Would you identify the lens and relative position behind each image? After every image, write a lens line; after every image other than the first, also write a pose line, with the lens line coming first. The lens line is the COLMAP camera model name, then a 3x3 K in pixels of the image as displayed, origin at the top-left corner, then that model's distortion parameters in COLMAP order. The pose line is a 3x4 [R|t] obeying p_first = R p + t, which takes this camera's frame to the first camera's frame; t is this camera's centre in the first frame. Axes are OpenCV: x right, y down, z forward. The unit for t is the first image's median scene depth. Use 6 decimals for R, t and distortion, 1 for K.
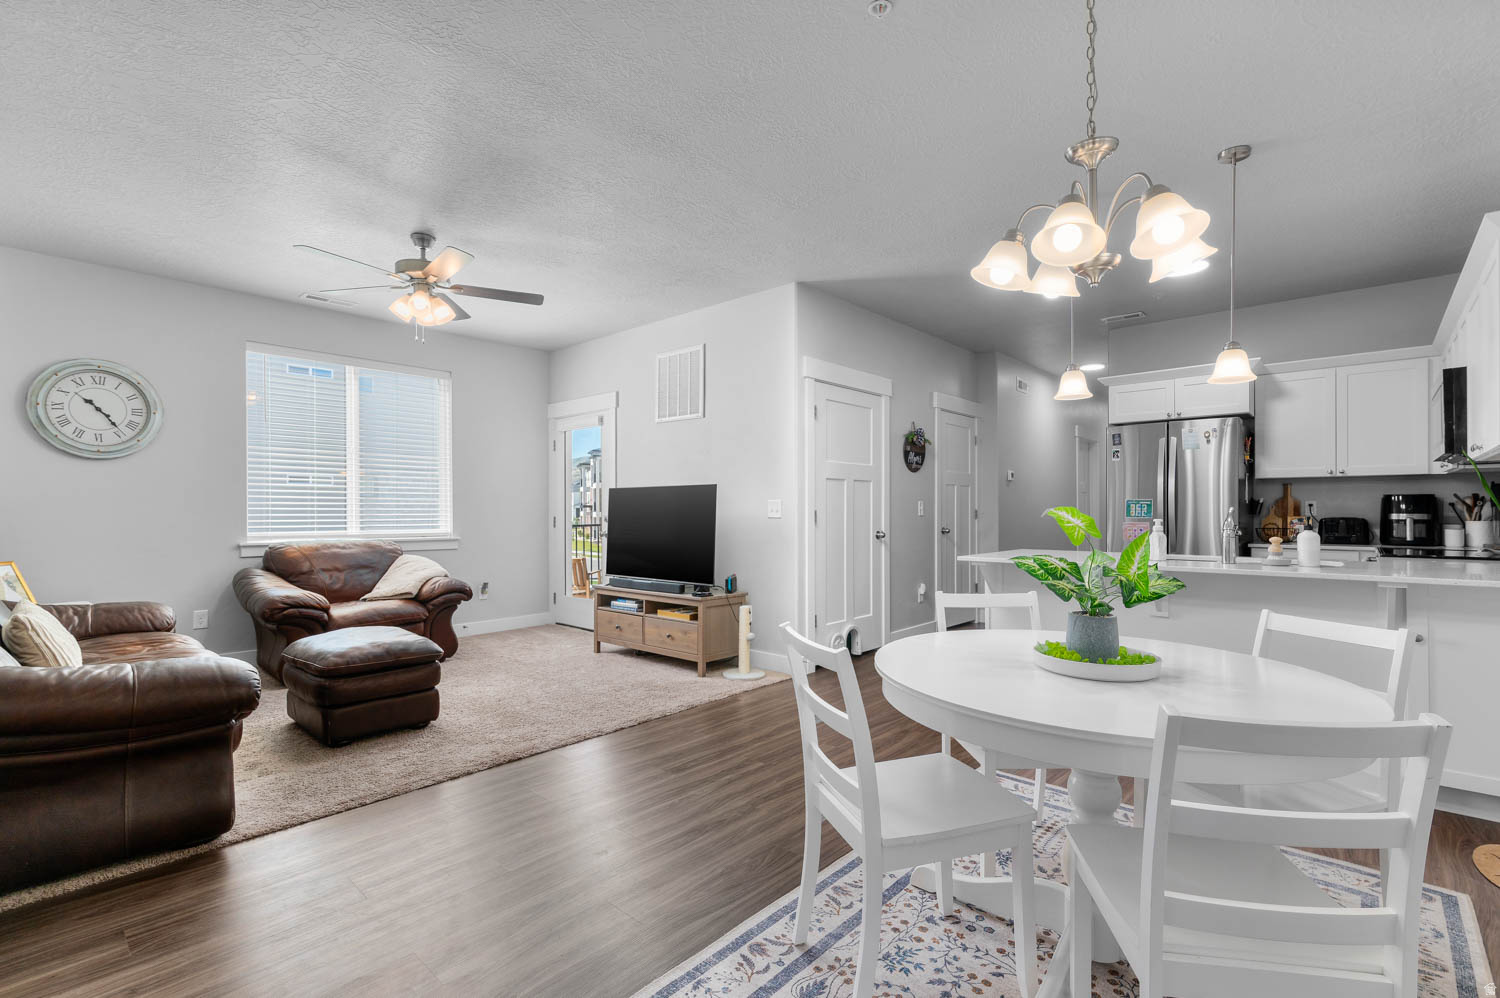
lens RADIAL K [[678.5, 0, 757.7], [0, 678.5, 506.9], [0, 0, 1]] dist [0.016817, -0.003453]
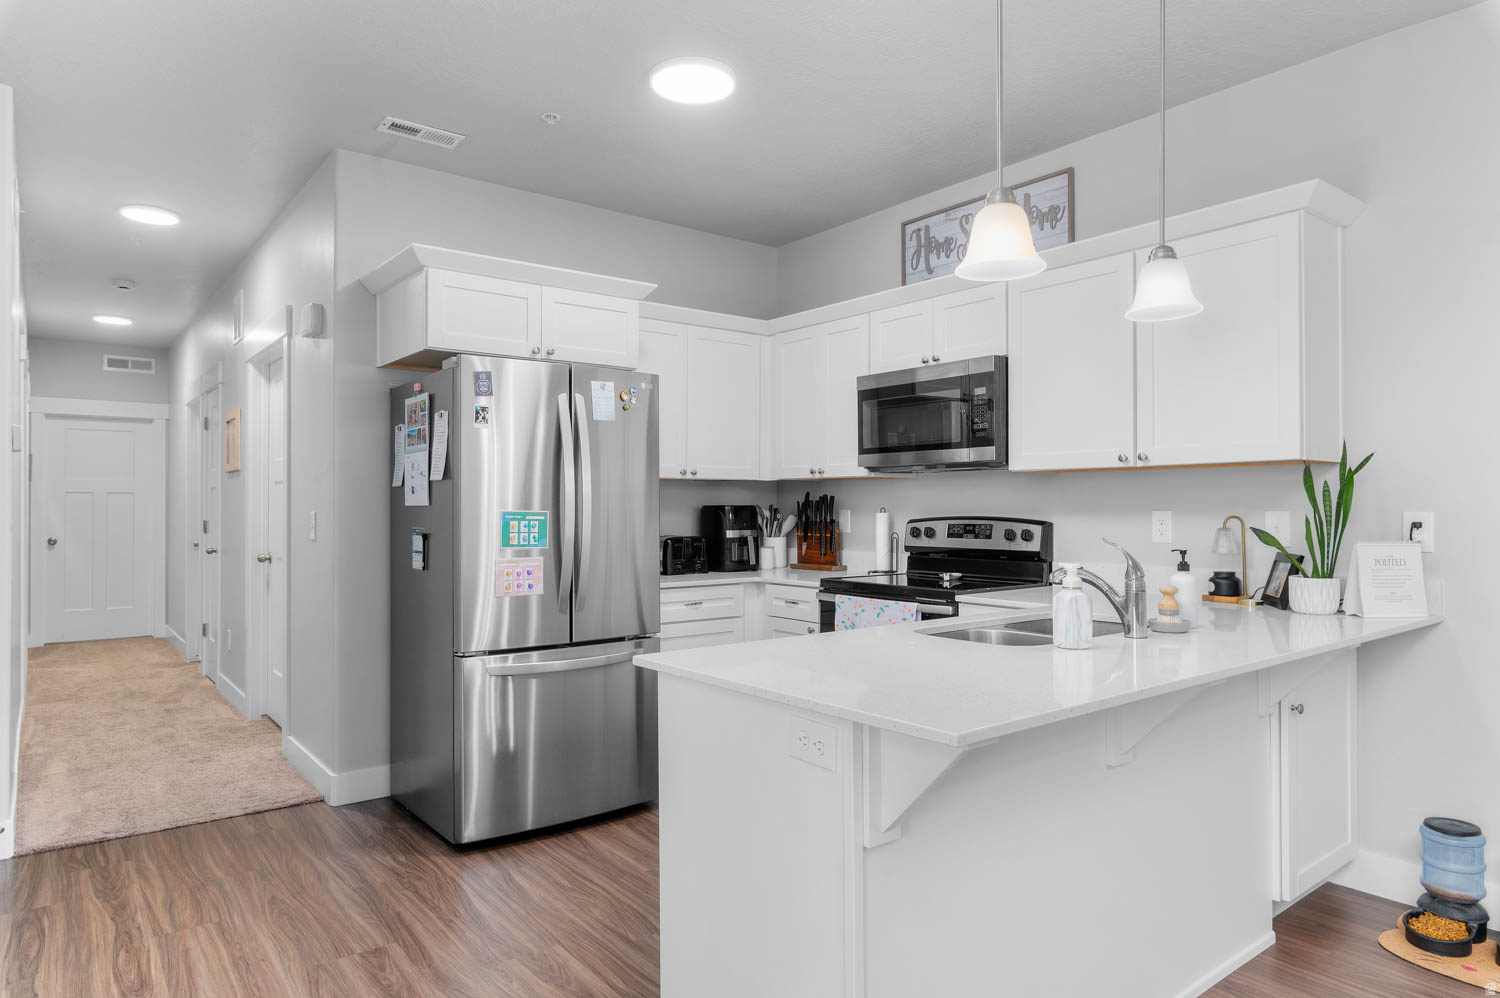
lens RADIAL K [[874.8, 0, 789.9], [0, 874.8, 501.6], [0, 0, 1]] dist [-0.011569, 0.010559]
pose [[0.142870, 0.002811, 0.989738, -0.028880], [-0.000452, 0.999996, -0.002775, -0.019079], [-0.989741, -0.000051, 0.142870, 0.781144]]
